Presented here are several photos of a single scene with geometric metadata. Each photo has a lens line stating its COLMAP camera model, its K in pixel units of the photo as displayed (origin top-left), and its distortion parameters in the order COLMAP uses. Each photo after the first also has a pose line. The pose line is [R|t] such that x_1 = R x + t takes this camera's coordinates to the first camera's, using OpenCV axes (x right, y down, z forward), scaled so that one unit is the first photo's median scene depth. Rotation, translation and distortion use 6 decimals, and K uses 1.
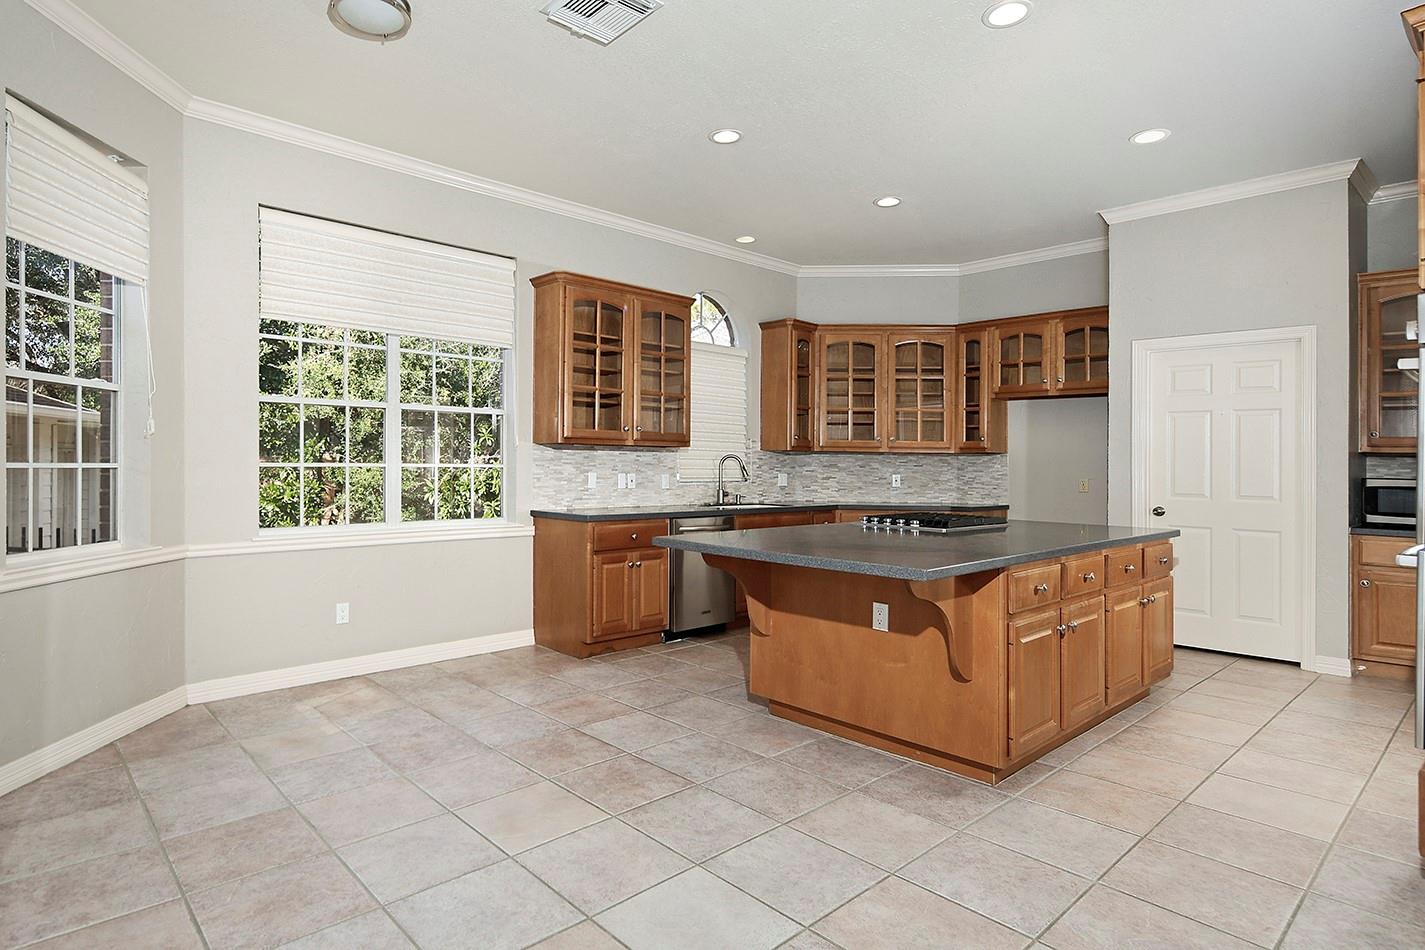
lens RADIAL K [[769.9, 0, 714.4], [0, 769.9, 459.0], [0, 0, 1]] dist [-0.002102, -0.001029]
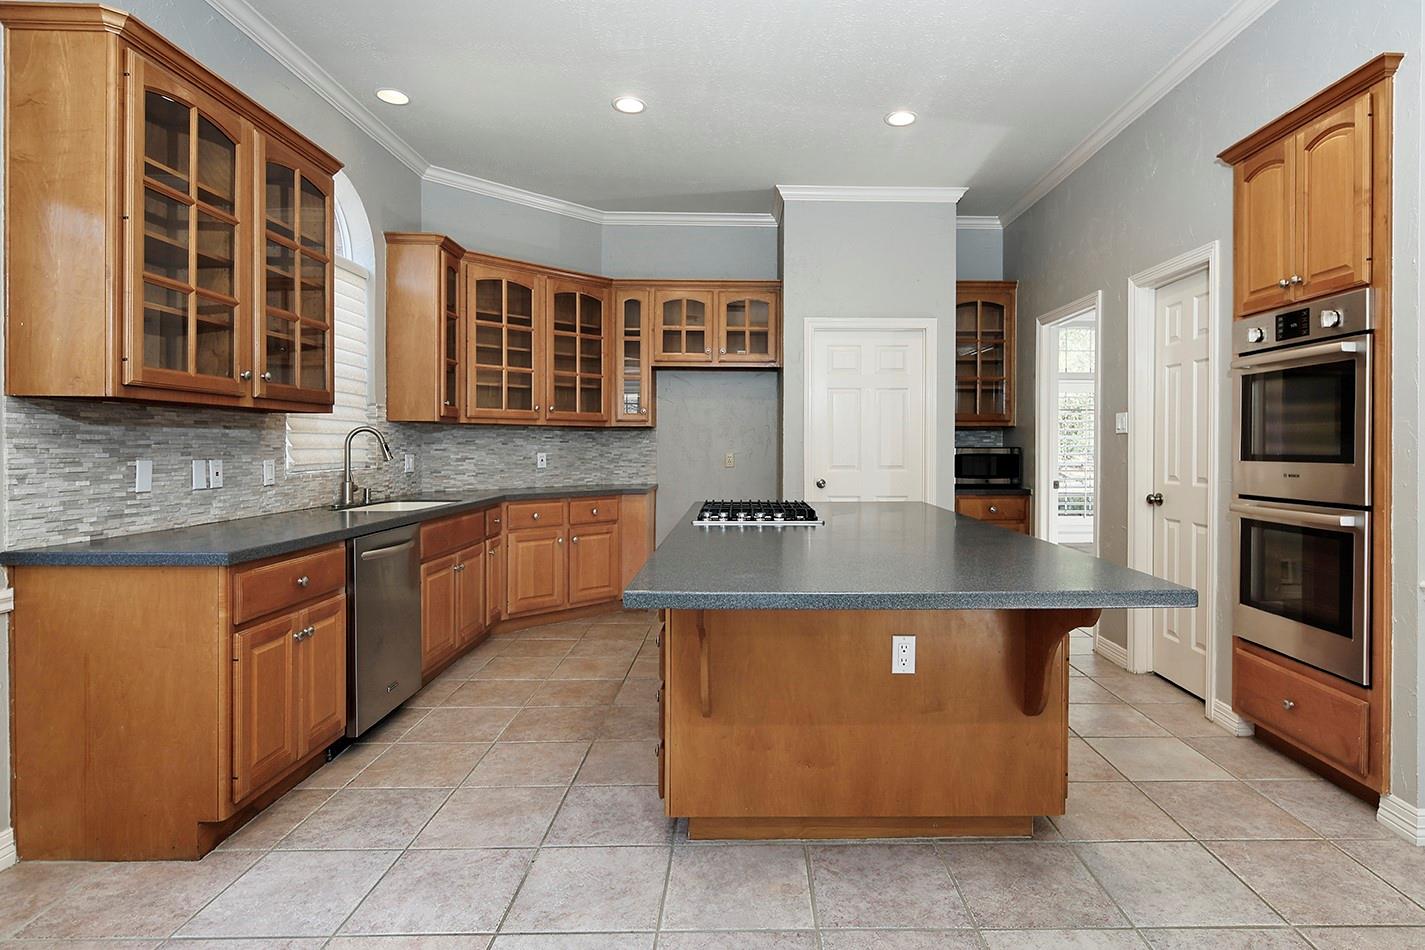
lens RADIAL K [[740.0, 0, 751.9], [0, 740.0, 442.1], [0, 0, 1]] dist [0.014978, -0.001376]
pose [[0.686754, -0.005041, 0.726872, -0.230797], [-0.003297, 0.999944, 0.010050, 0.000058], [-0.726882, -0.009298, 0.686699, 0.379719]]
